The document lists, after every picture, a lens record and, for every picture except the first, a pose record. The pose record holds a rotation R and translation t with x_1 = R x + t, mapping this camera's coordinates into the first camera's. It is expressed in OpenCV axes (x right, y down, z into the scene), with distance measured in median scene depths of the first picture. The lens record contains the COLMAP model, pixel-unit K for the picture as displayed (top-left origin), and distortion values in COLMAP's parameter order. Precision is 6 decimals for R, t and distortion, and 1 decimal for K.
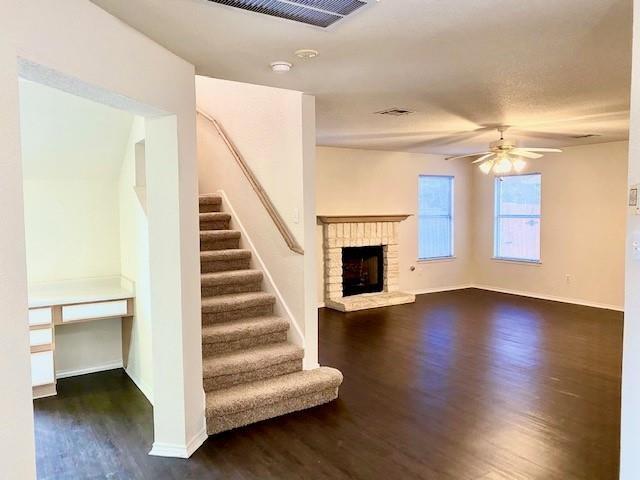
lens RADIAL K [[496.4, 0, 318.2], [0, 496.4, 235.8], [0, 0, 1]] dist [0.056907, -0.049029]
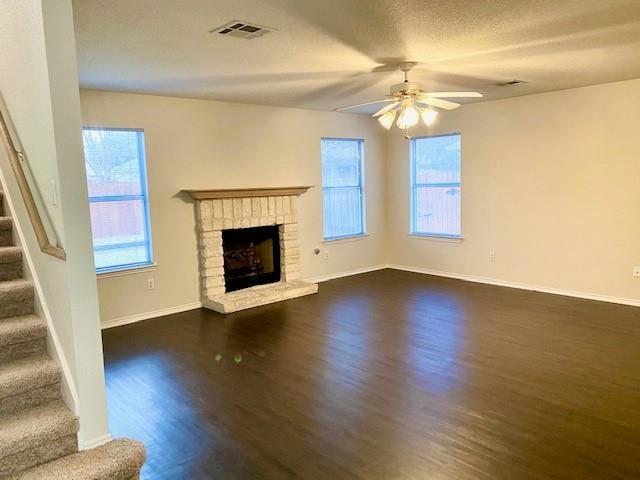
lens RADIAL K [[496.4, 0, 321.5], [0, 496.4, 238.8], [0, 0, 1]] dist [0.056907, -0.049029]
pose [[0.990582, -0.041058, 0.130620, 0.098258], [0.033221, 0.997547, 0.061619, -0.006585], [-0.132829, -0.056700, 0.989516, 0.193698]]
